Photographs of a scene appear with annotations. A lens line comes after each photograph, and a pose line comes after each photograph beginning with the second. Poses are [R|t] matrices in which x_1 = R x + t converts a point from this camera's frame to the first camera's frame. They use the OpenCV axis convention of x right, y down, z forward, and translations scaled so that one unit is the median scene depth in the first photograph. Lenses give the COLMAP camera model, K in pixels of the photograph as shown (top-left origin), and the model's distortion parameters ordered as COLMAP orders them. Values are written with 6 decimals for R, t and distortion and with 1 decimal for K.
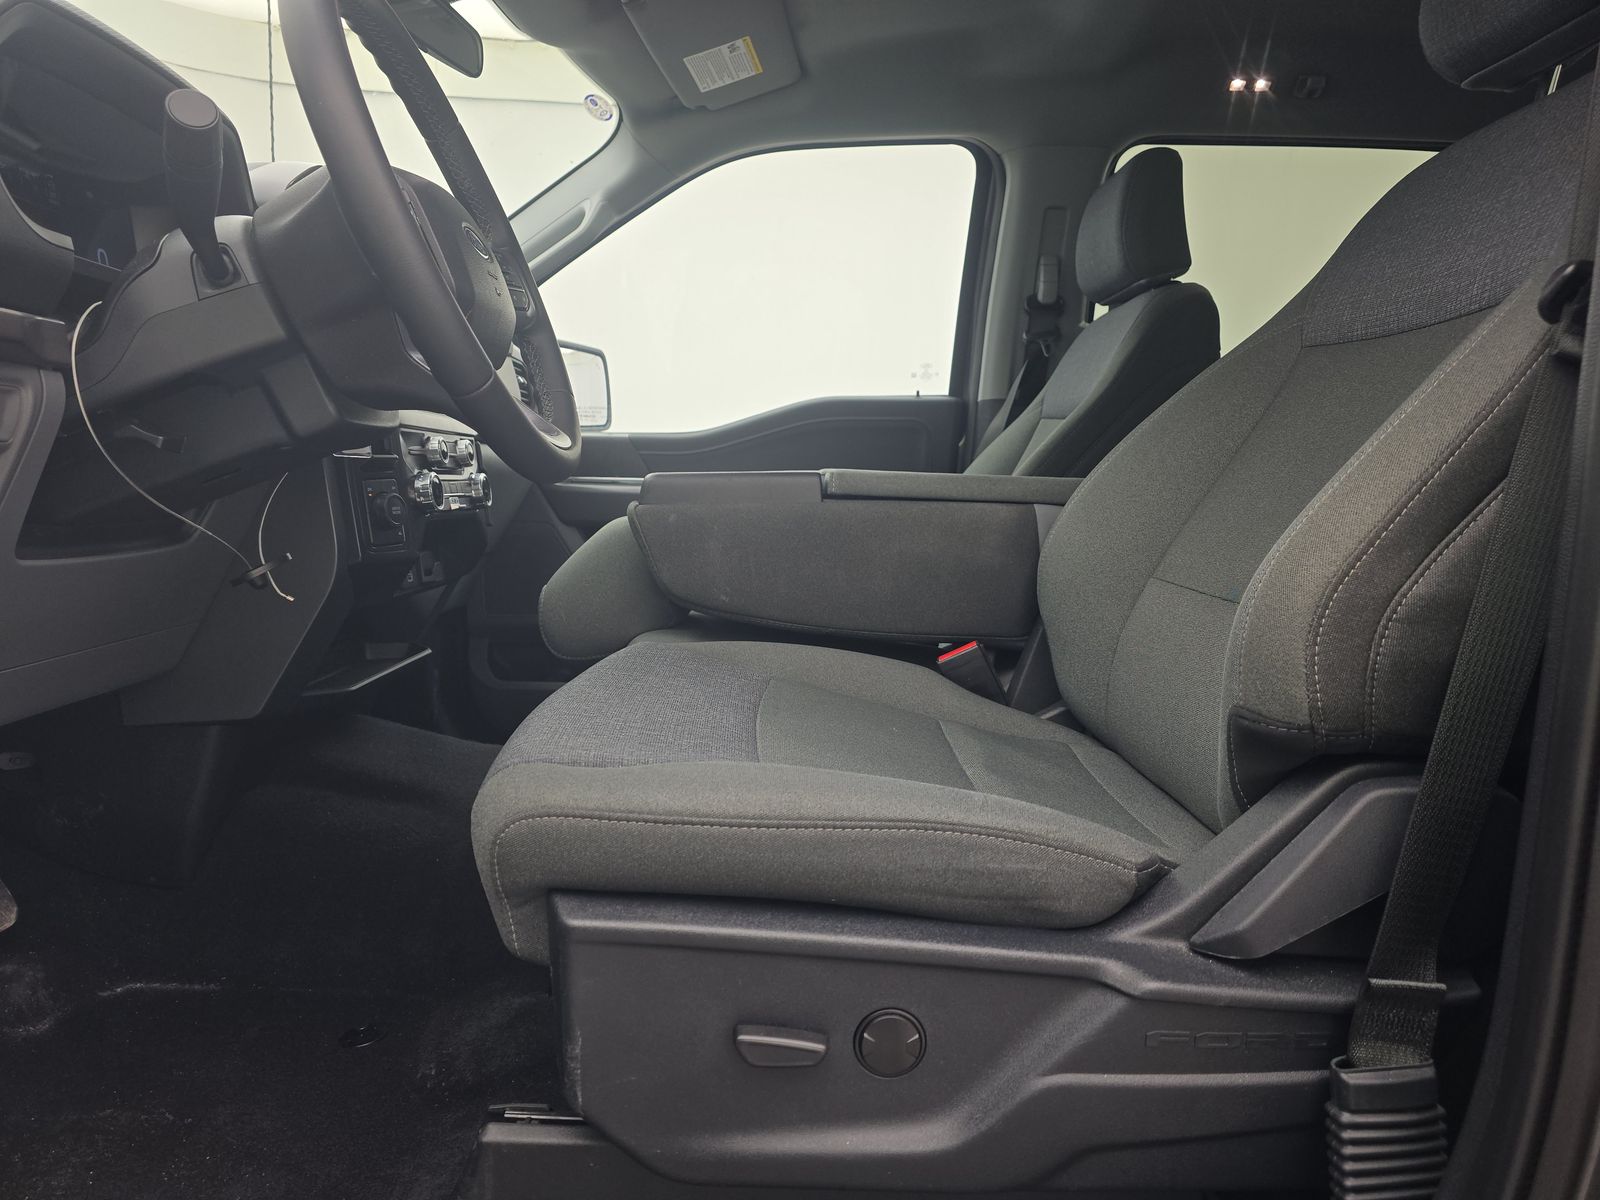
lens RADIAL K [[1102.4, 0, 791.8], [0, 1102.4, 603.5], [0, 0, 1]] dist [0.065286, -0.053668]
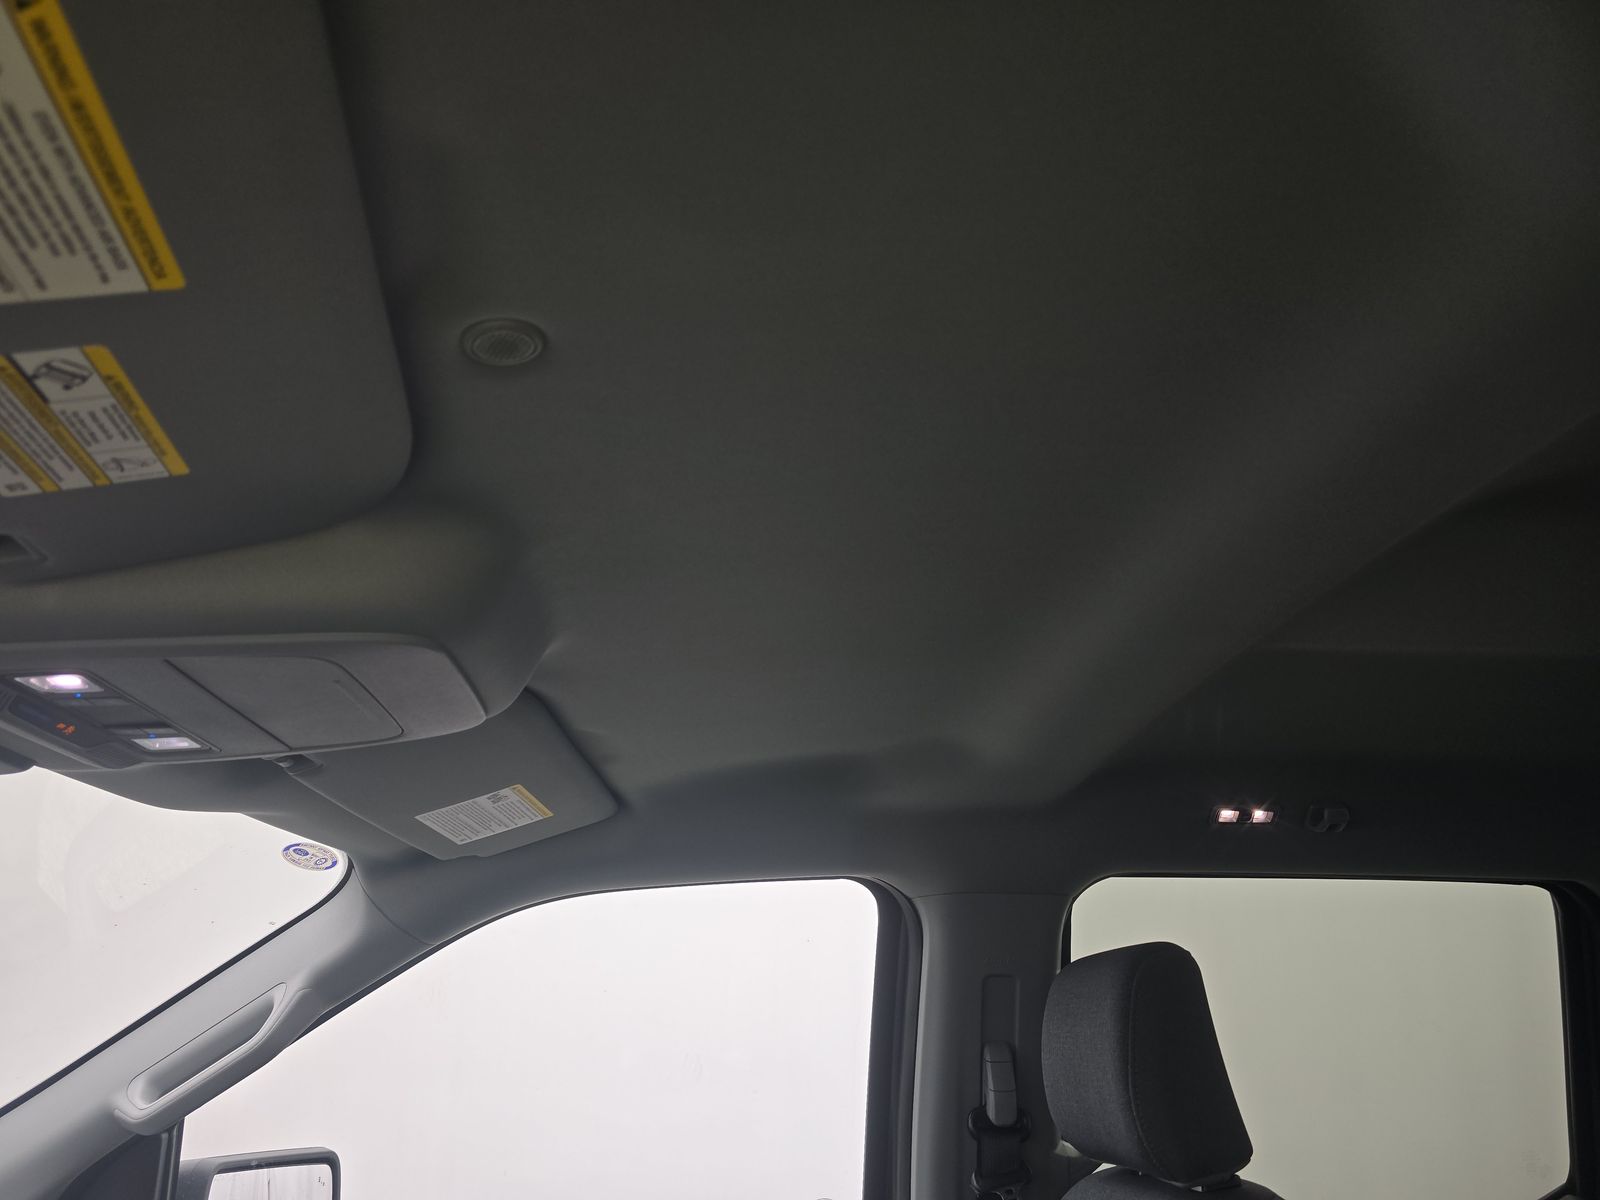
lens RADIAL K [[1102.4, 0, 791.8], [0, 1102.4, 603.5], [0, 0, 1]] dist [0.065286, -0.053668]
pose [[0.997671, 0.005553, 0.067988, 0.064713], [0.026643, 0.885797, -0.463307, -0.250654], [-0.062796, 0.464040, 0.883586, 0.309022]]
